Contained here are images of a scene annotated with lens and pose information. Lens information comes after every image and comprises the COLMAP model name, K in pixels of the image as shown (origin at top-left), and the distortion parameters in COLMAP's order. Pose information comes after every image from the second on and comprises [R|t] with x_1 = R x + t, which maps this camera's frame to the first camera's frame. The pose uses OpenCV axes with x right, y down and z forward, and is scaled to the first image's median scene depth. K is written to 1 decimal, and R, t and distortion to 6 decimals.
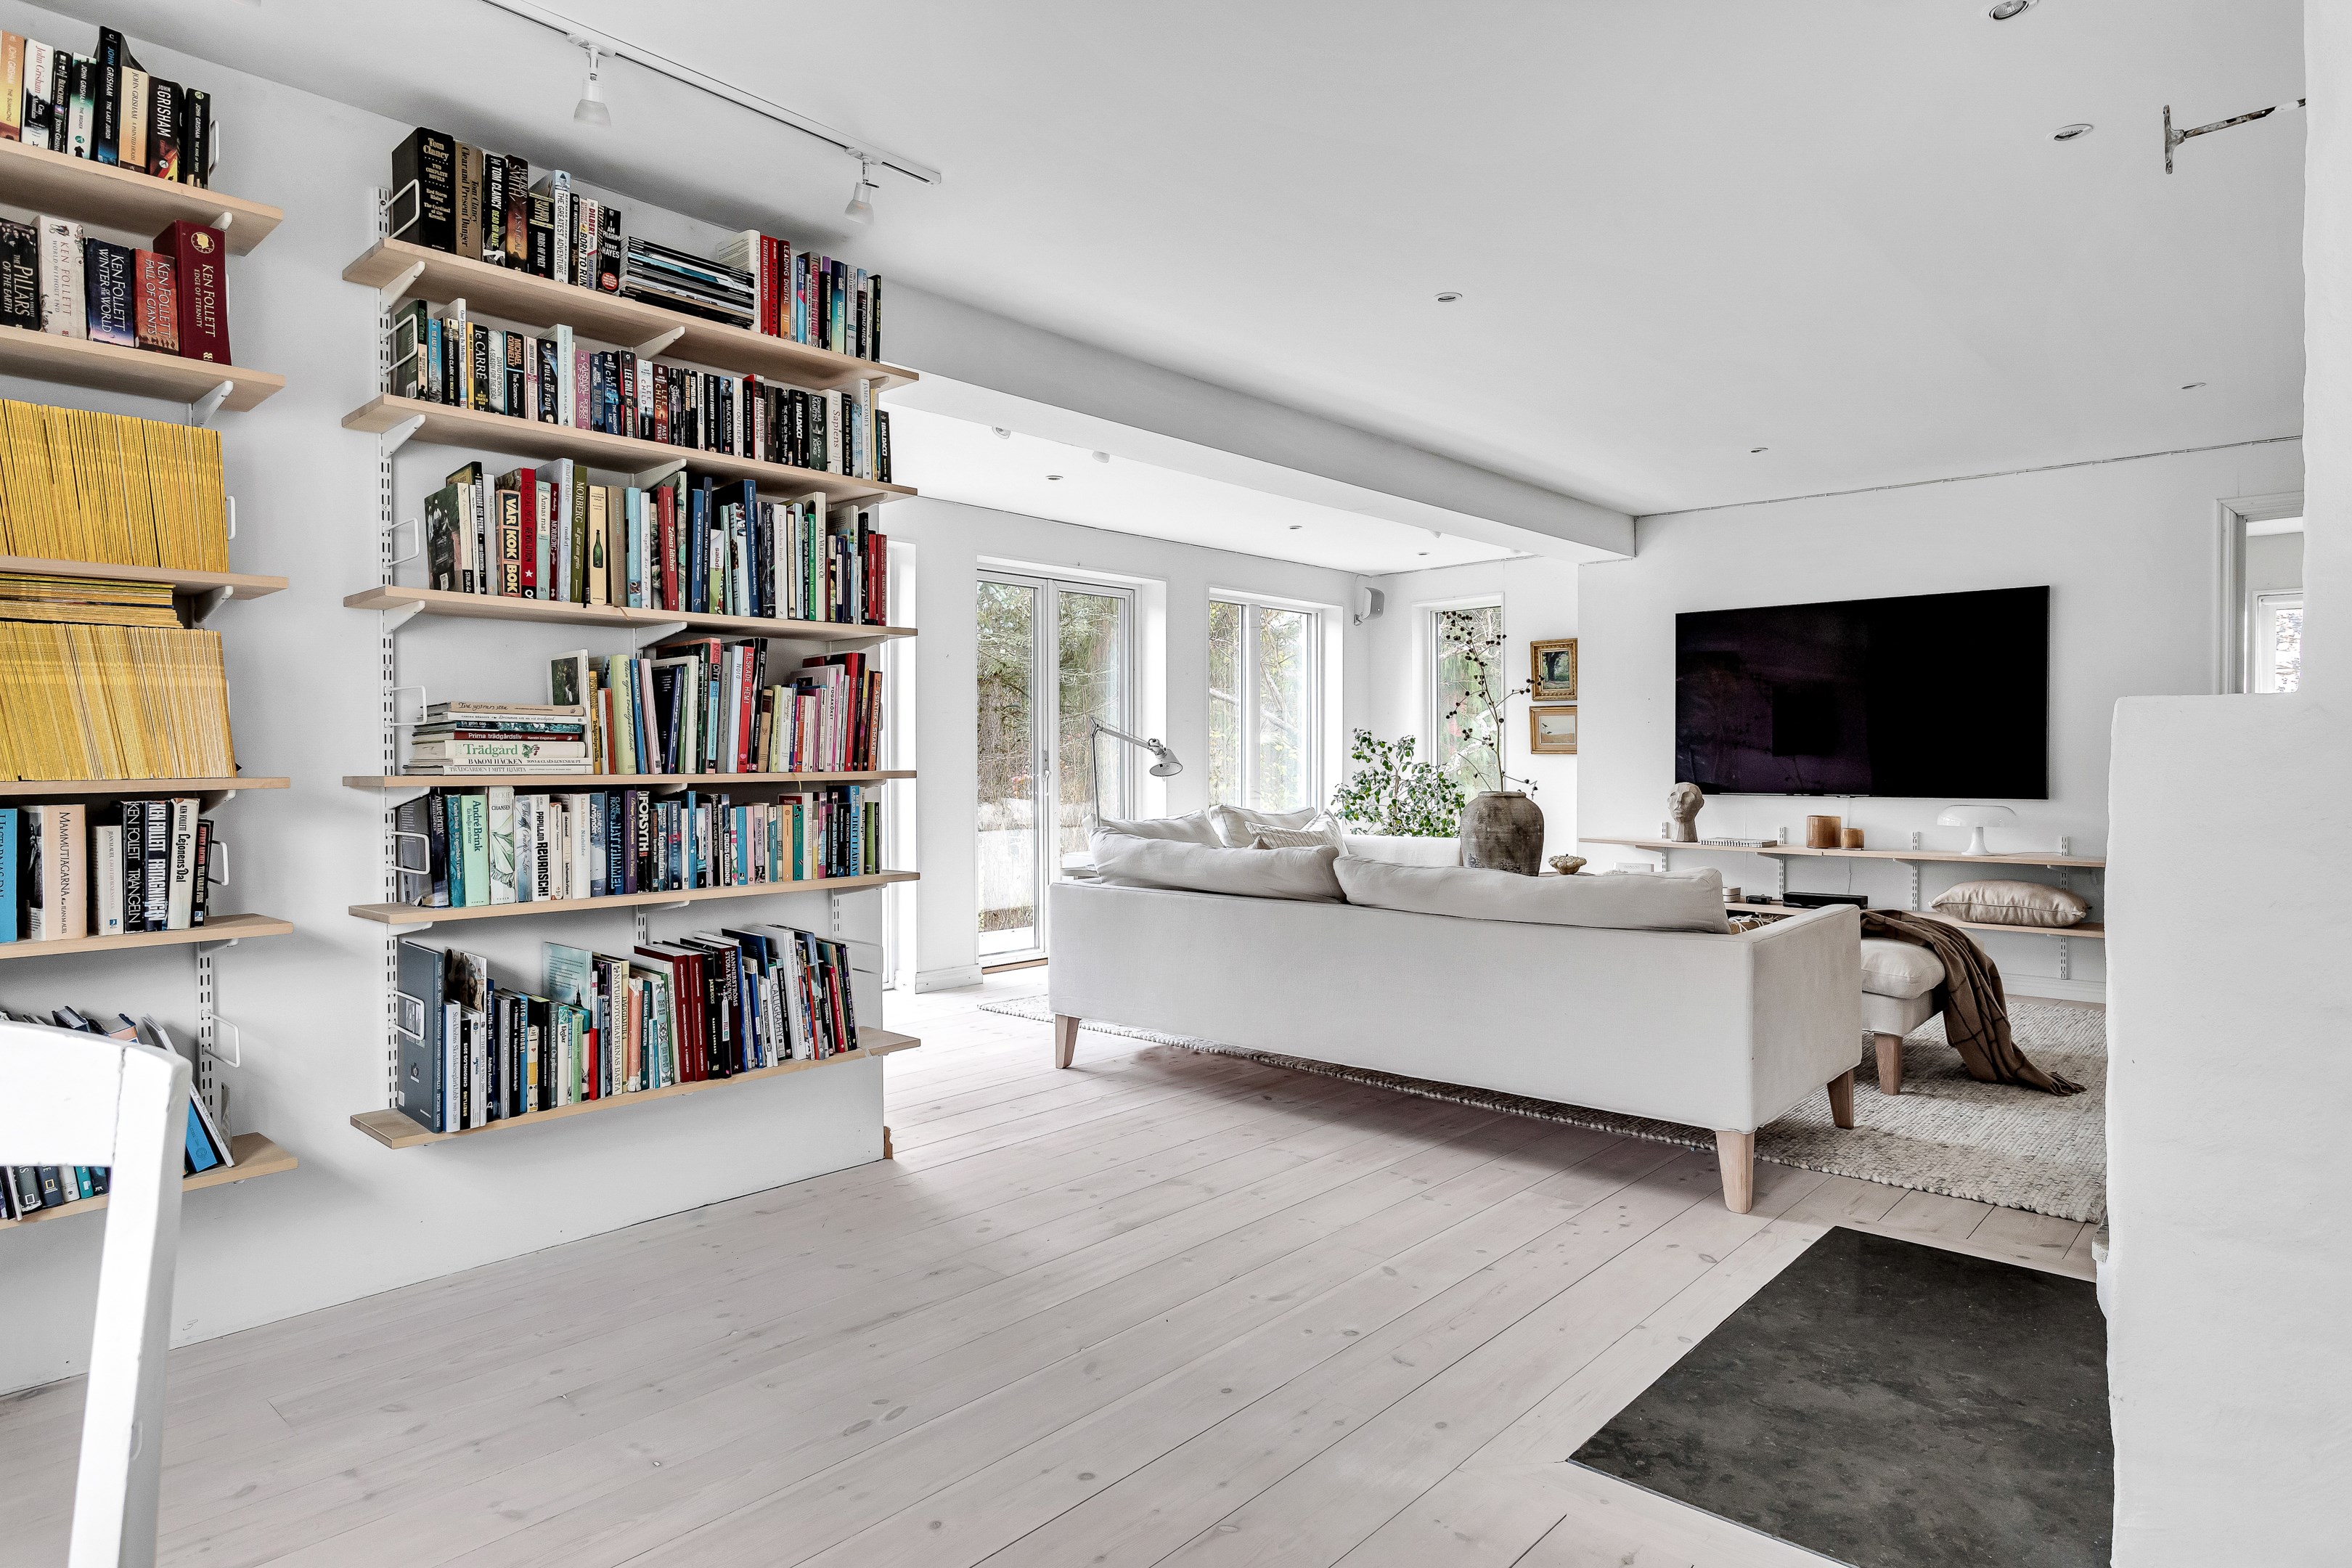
lens RADIAL K [[1374.1, 0, 1176.0], [0, 1374.1, 784.0], [0, 0, 1]] dist [-0.011527, -0.001071]
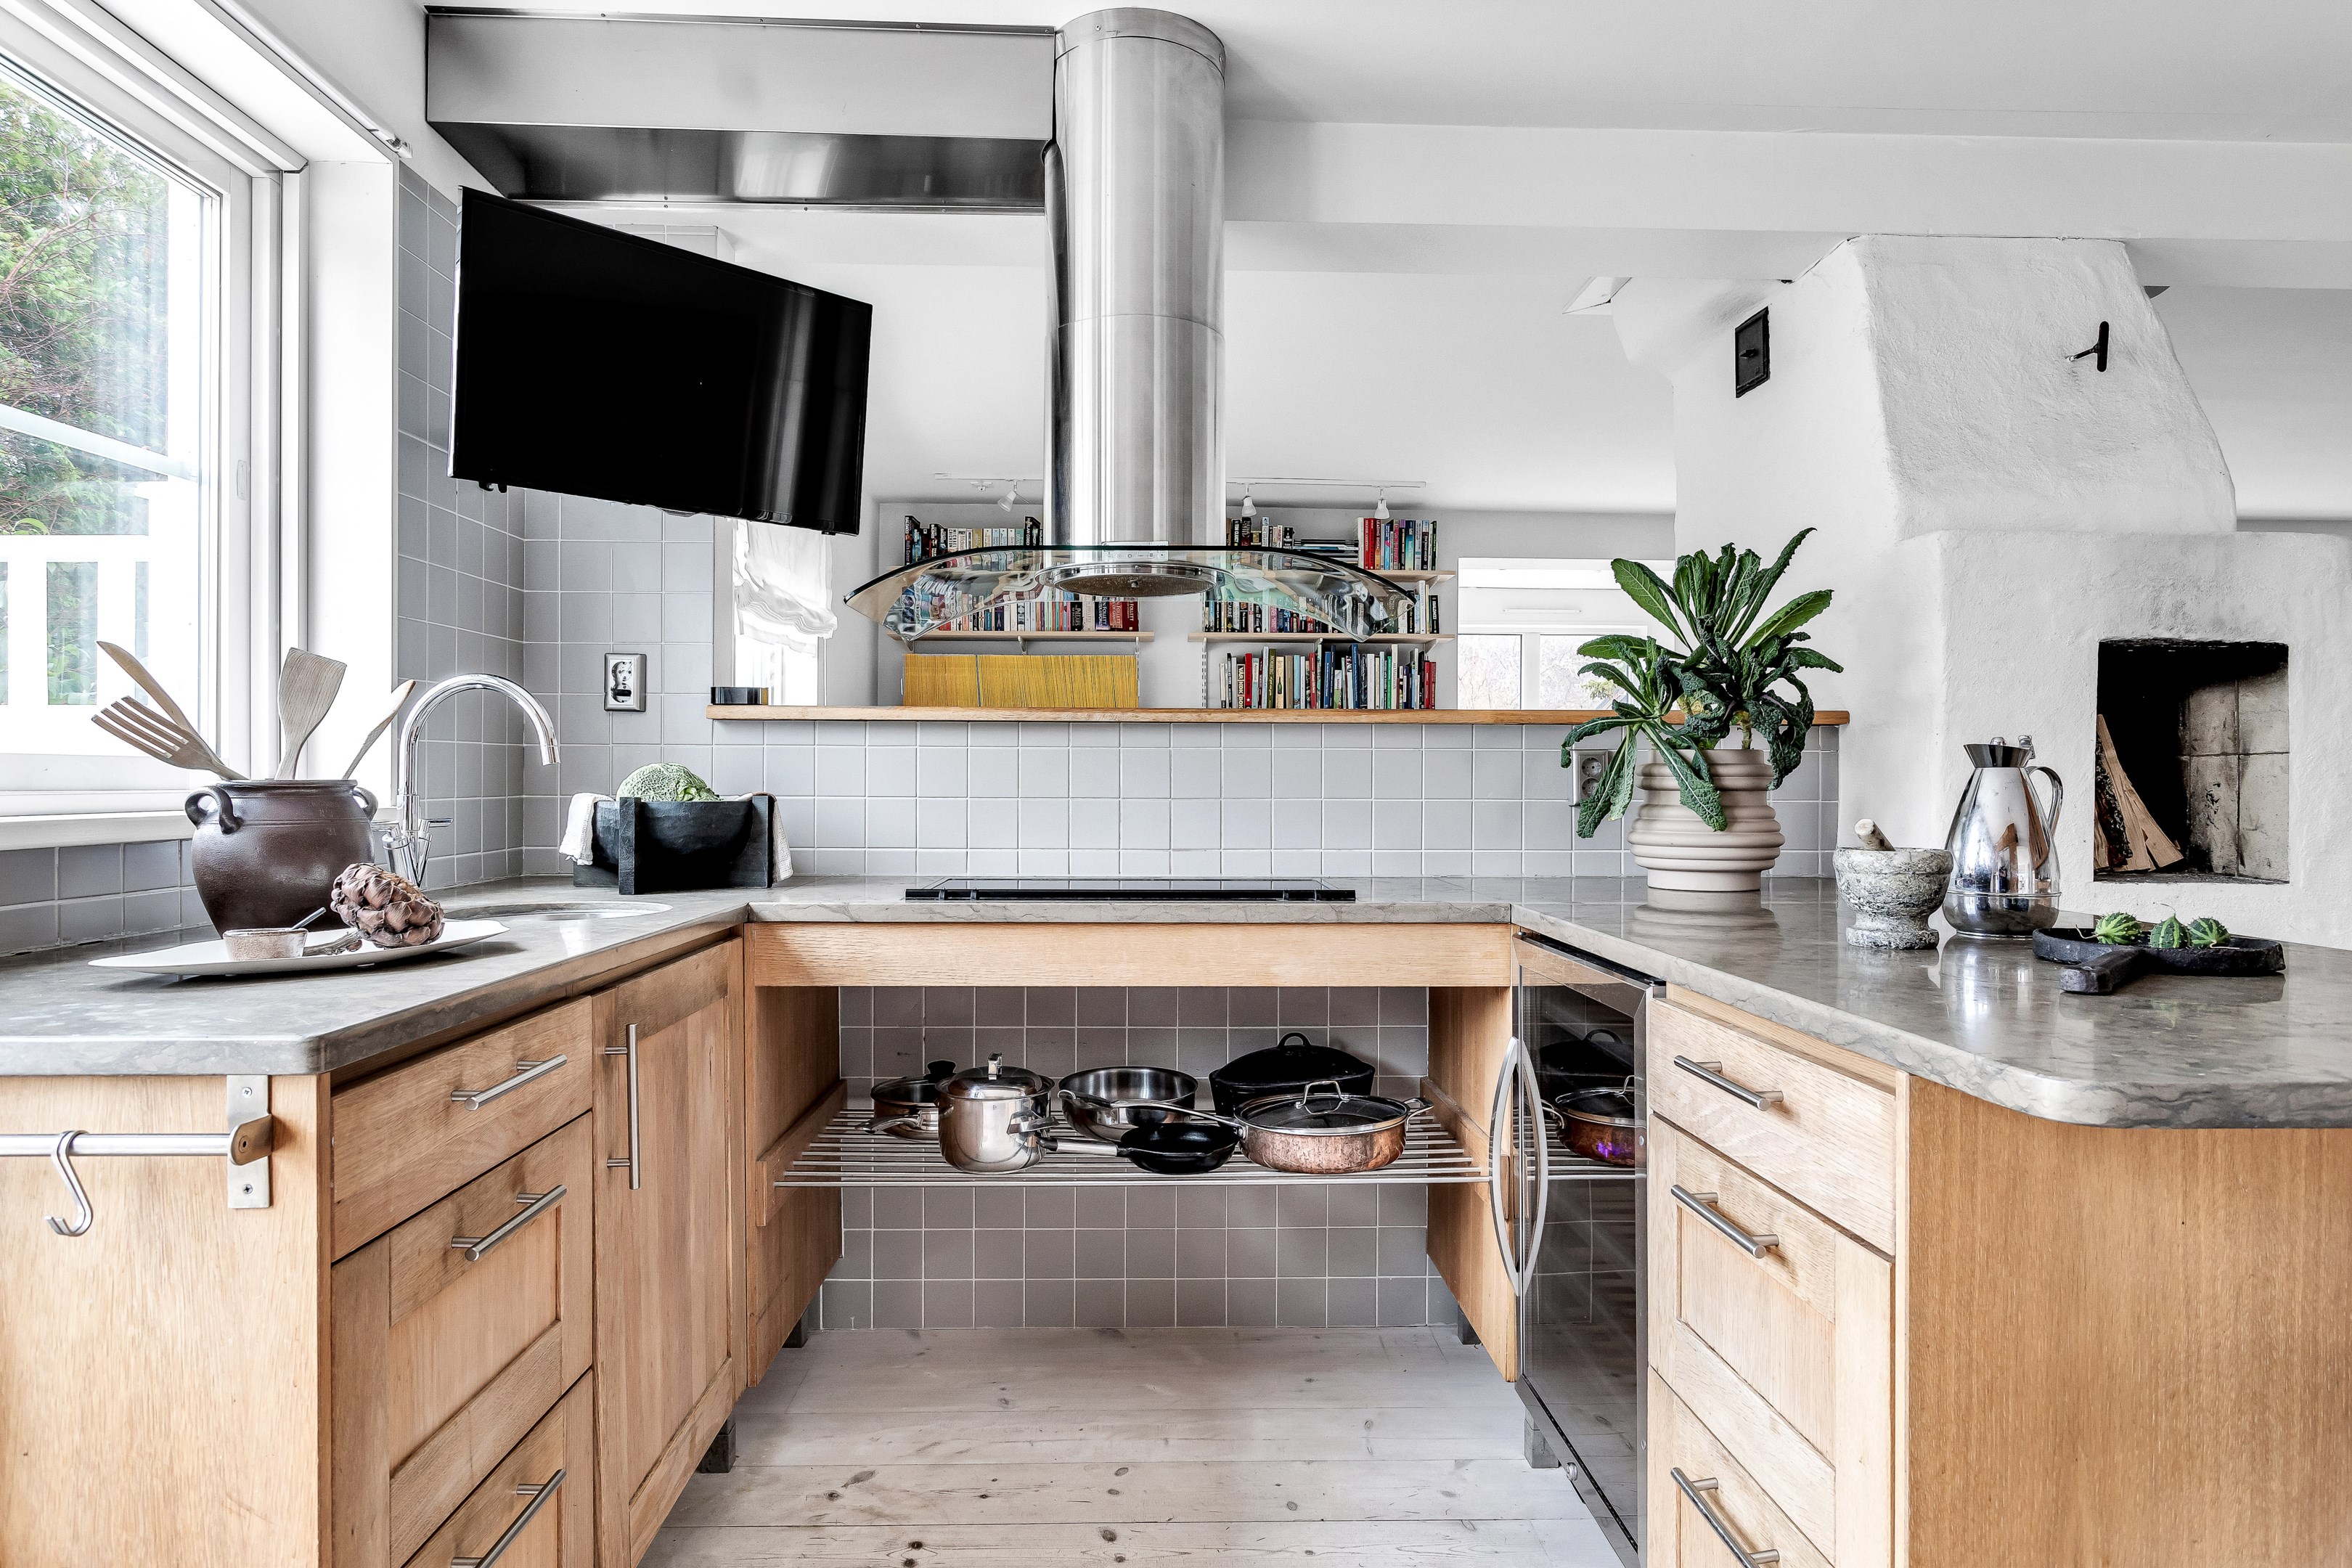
lens RADIAL K [[1374.1, 0, 1176.0], [0, 1374.1, 784.0], [0, 0, 1]] dist [-0.011527, -0.001071]
pose [[0.684007, 0.003320, -0.729468, 1.000007], [-0.015681, 0.999825, -0.010154, 0.008553], [0.729307, 0.018384, 0.683940, -0.576165]]
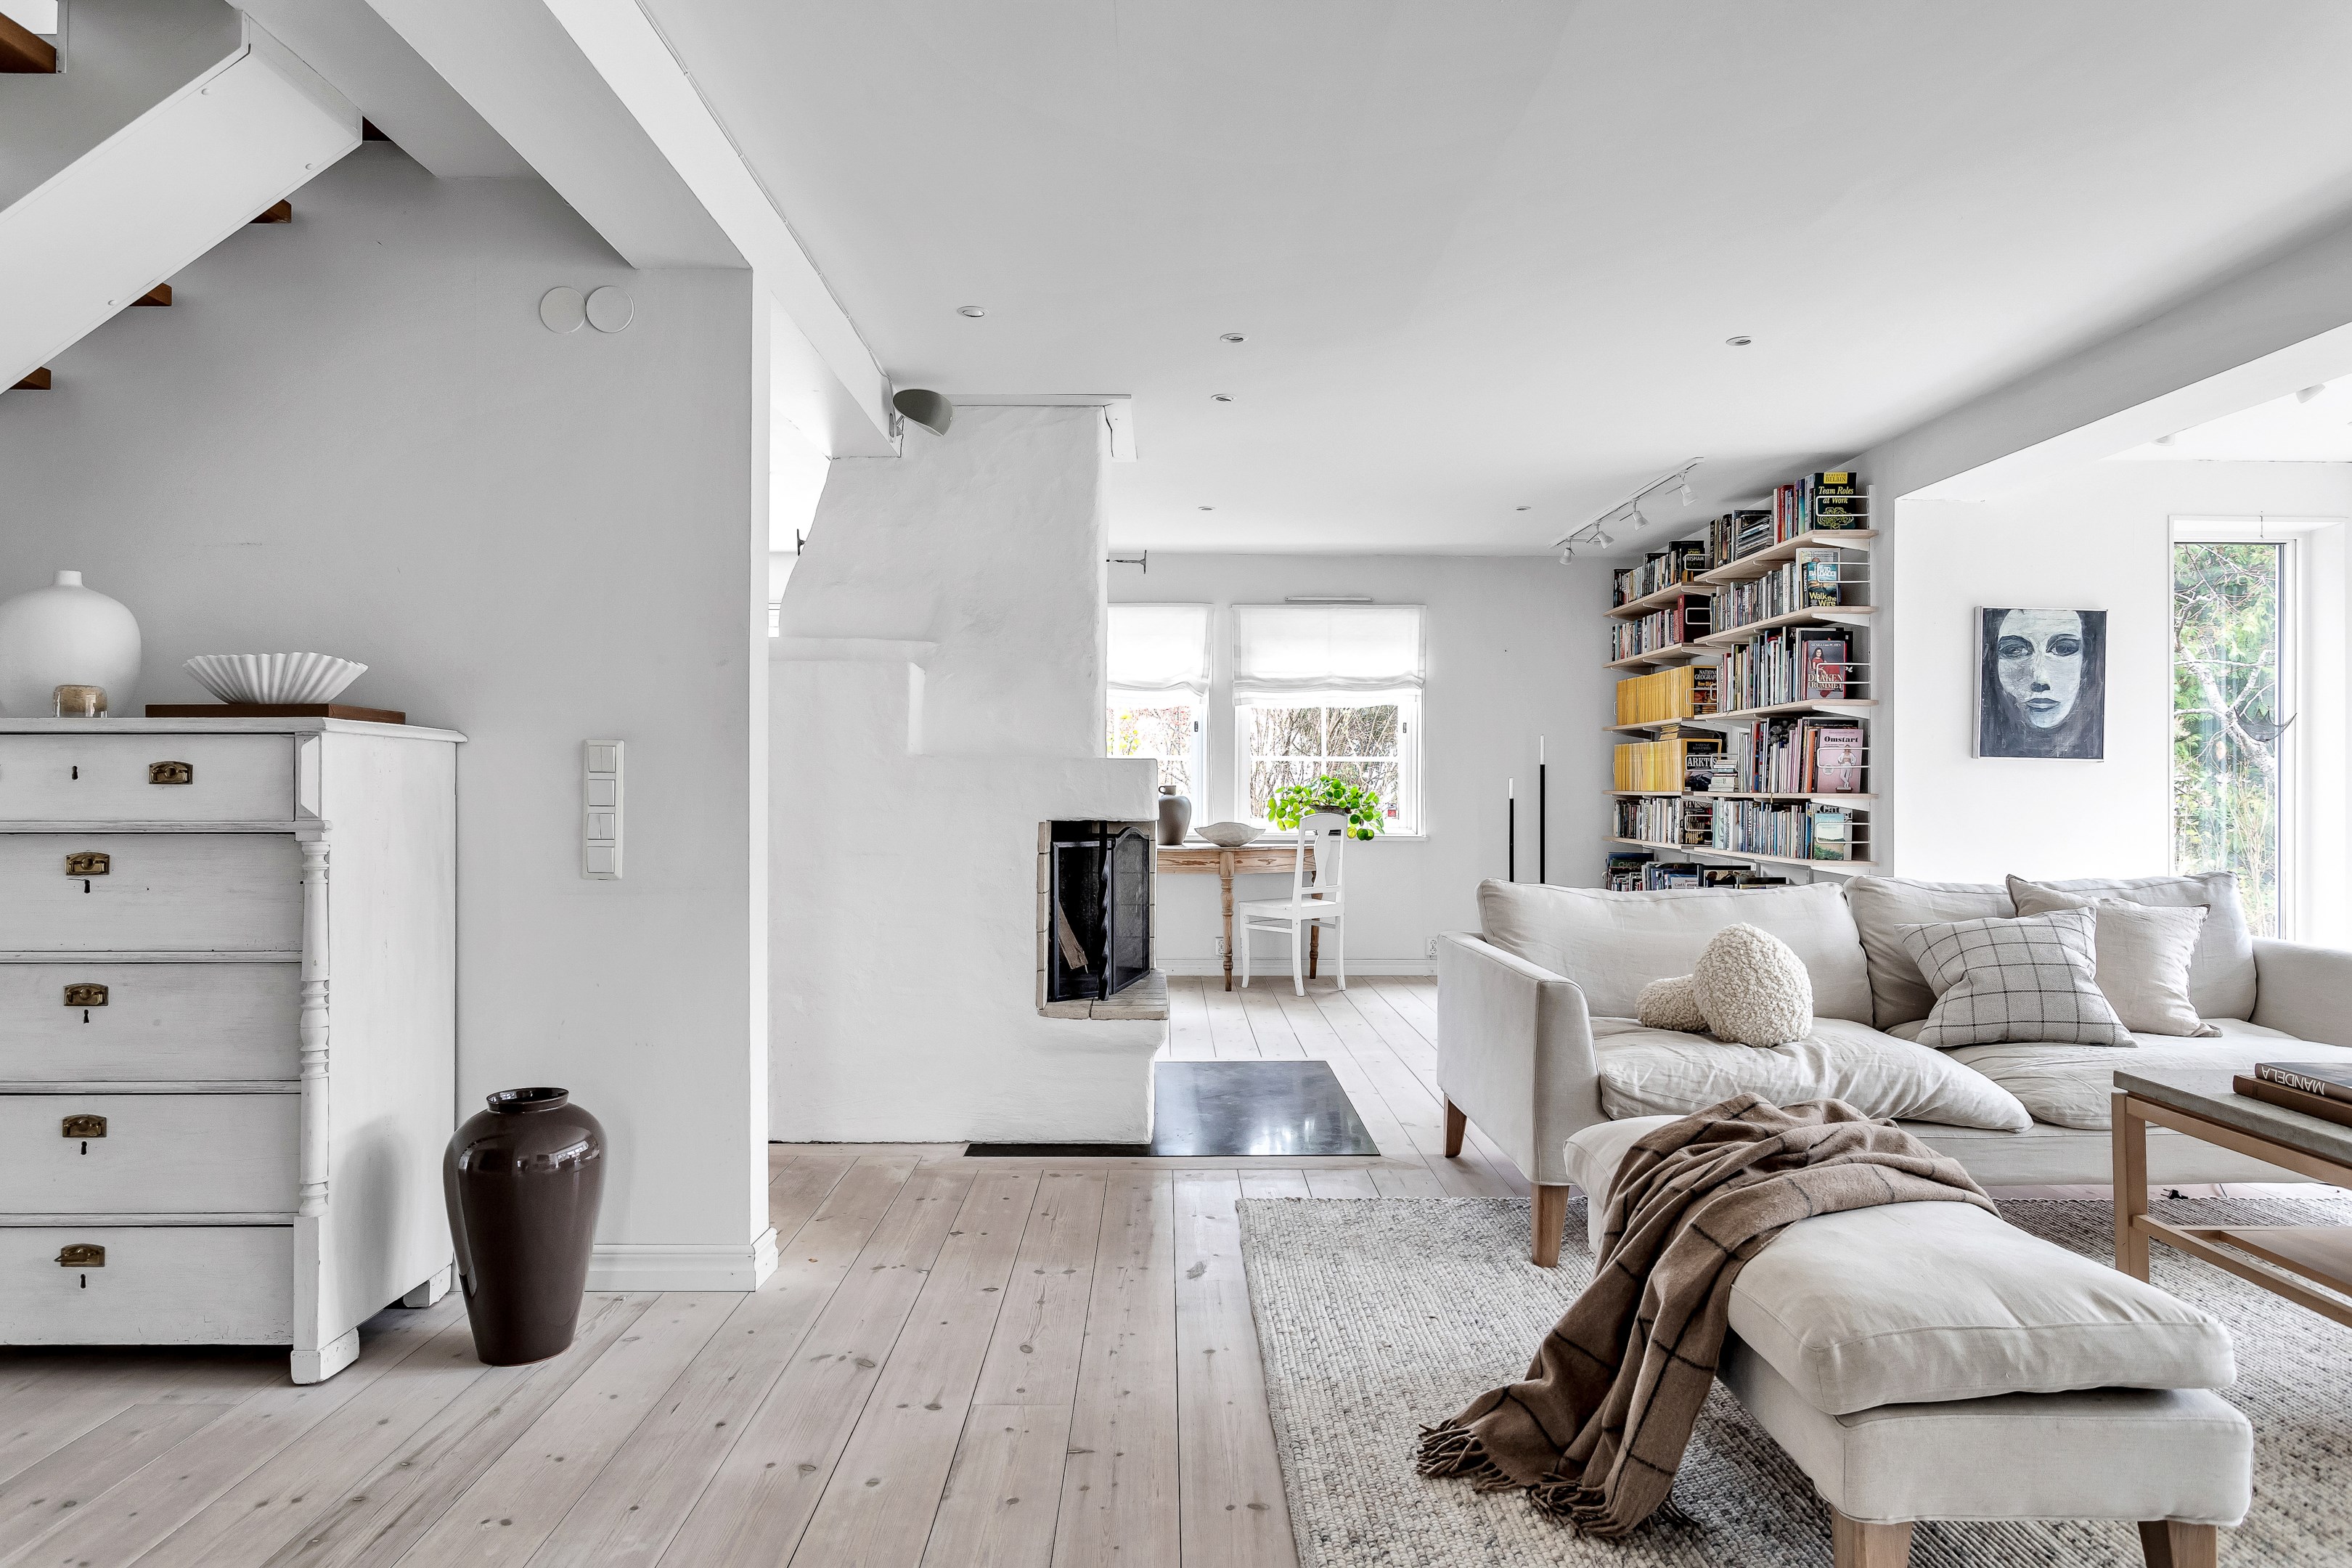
lens RADIAL K [[1374.1, 0, 1176.0], [0, 1374.1, 784.0], [0, 0, 1]] dist [-0.011527, -0.001071]
pose [[-0.745597, -0.002128, -0.666393, 1.513636], [-0.014286, 0.999816, 0.012791, -0.032241], [0.666244, 0.019057, -0.745491, 1.878024]]
